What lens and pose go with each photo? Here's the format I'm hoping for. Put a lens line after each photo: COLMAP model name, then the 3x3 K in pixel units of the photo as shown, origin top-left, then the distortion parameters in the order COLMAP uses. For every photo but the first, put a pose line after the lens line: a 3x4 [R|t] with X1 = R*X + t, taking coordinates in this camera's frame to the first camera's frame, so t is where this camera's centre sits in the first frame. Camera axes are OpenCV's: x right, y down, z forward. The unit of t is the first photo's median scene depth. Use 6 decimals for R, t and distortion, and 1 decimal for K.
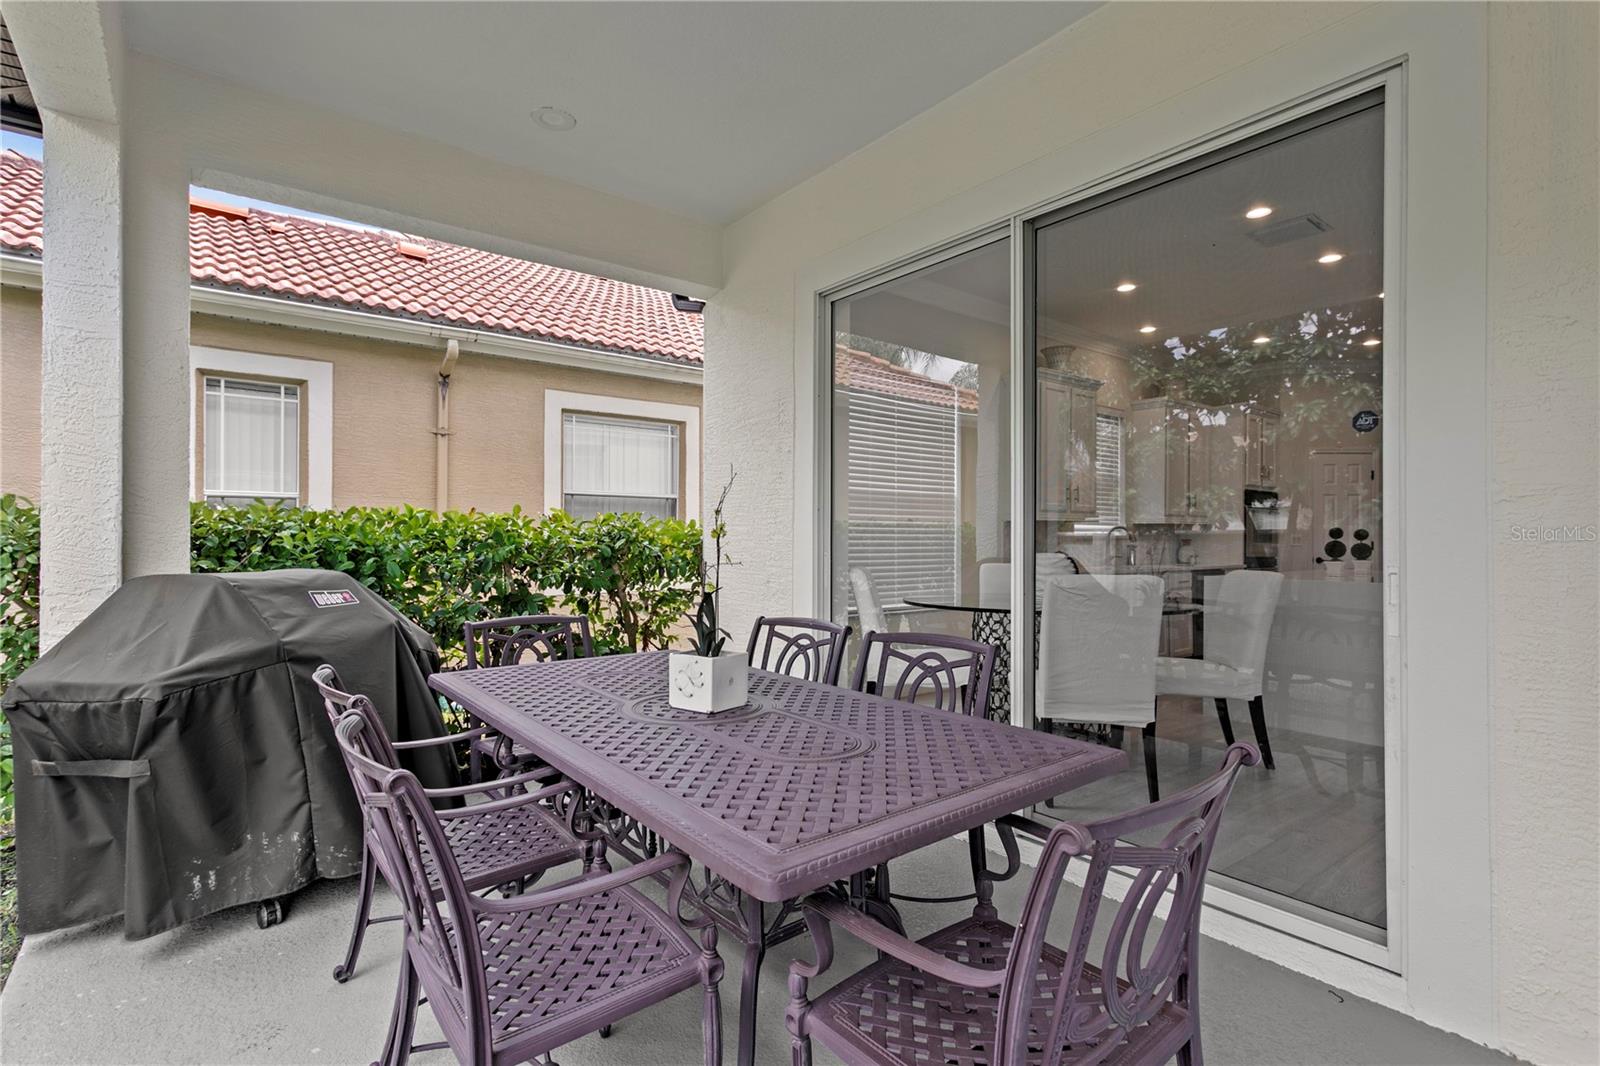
lens RADIAL K [[795.9, 0, 786.0], [0, 795.9, 516.1], [0, 0, 1]] dist [-0.001370, -0.000464]
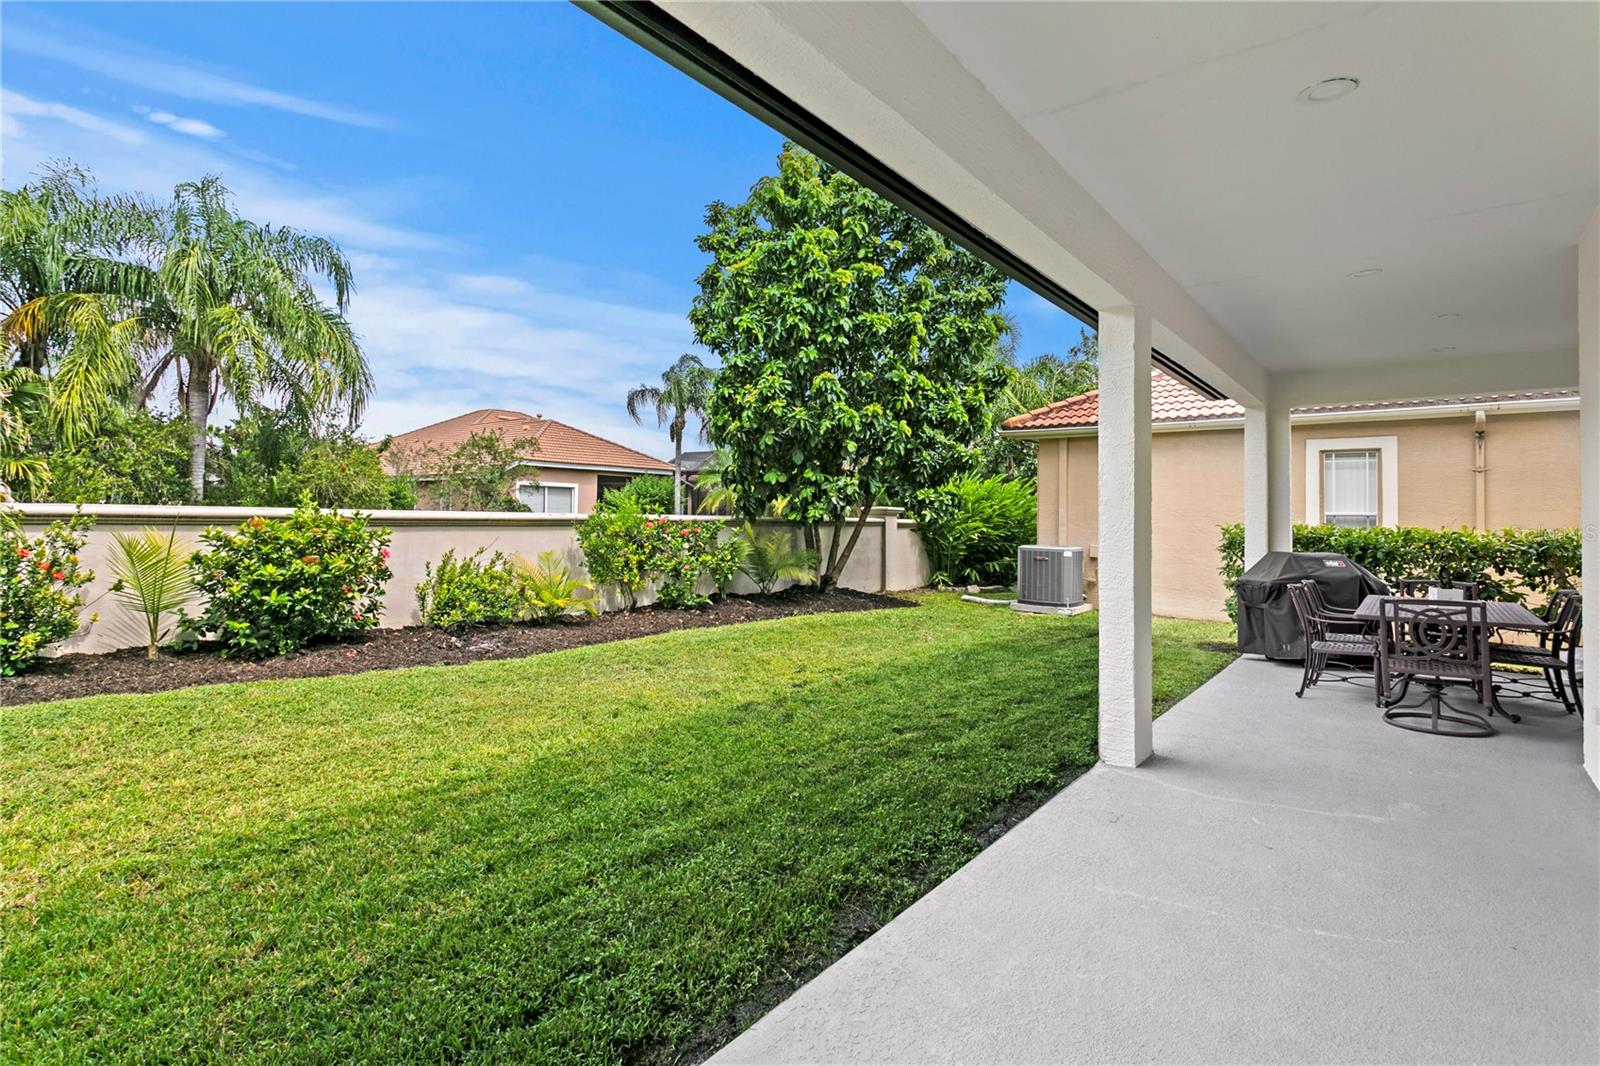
lens RADIAL K [[795.9, 0, 786.0], [0, 795.9, 516.1], [0, 0, 1]] dist [-0.001370, -0.000464]
pose [[0.260255, 0.000065, -0.965540, 0.776238], [0.011145, 0.999933, 0.003071, -0.043227], [0.965476, -0.011561, 0.260236, -0.749112]]
